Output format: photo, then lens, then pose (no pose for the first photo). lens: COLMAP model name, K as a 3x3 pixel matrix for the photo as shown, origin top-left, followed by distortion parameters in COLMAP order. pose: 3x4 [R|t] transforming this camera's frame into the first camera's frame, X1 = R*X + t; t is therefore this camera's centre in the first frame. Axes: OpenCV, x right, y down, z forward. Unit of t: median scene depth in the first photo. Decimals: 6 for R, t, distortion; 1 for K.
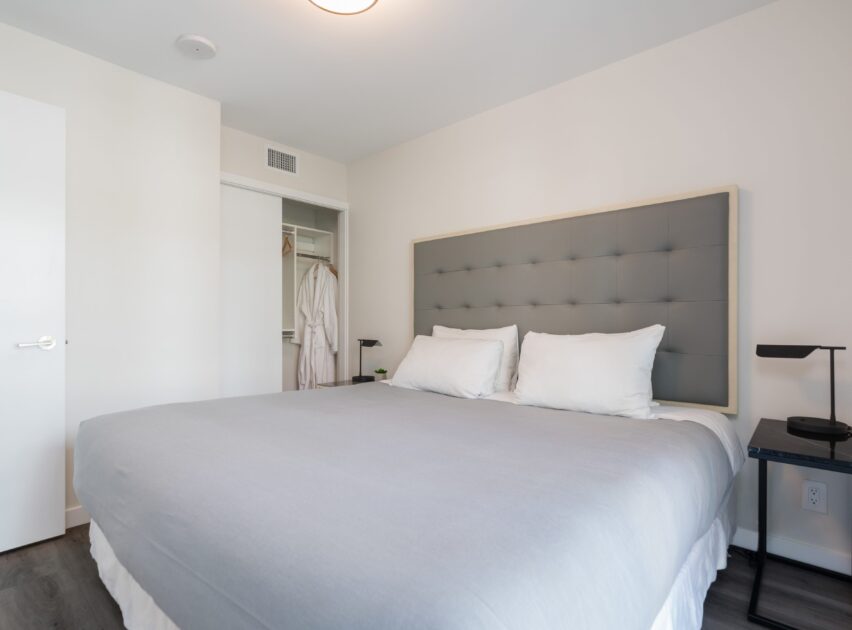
lens RADIAL K [[442.6, 0, 420.2], [0, 442.6, 318.3], [0, 0, 1]] dist [-0.001498, 0.000659]
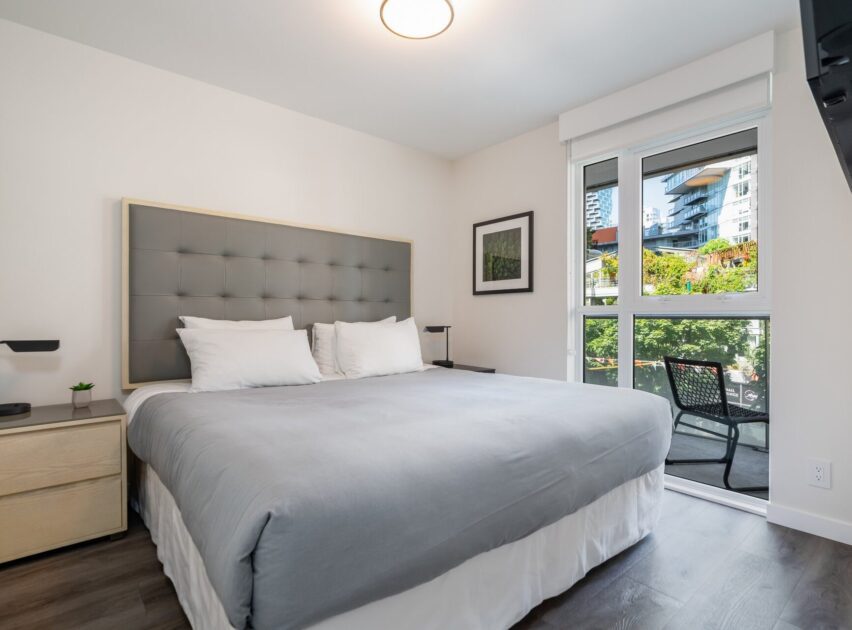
lens RADIAL K [[442.6, 0, 420.2], [0, 442.6, 318.3], [0, 0, 1]] dist [-0.001498, 0.000659]
pose [[0.156341, 0.002547, 0.987700, -0.810646], [-0.012032, 0.999927, -0.000674, 0.017054], [-0.987630, -0.011778, 0.156361, 0.504196]]
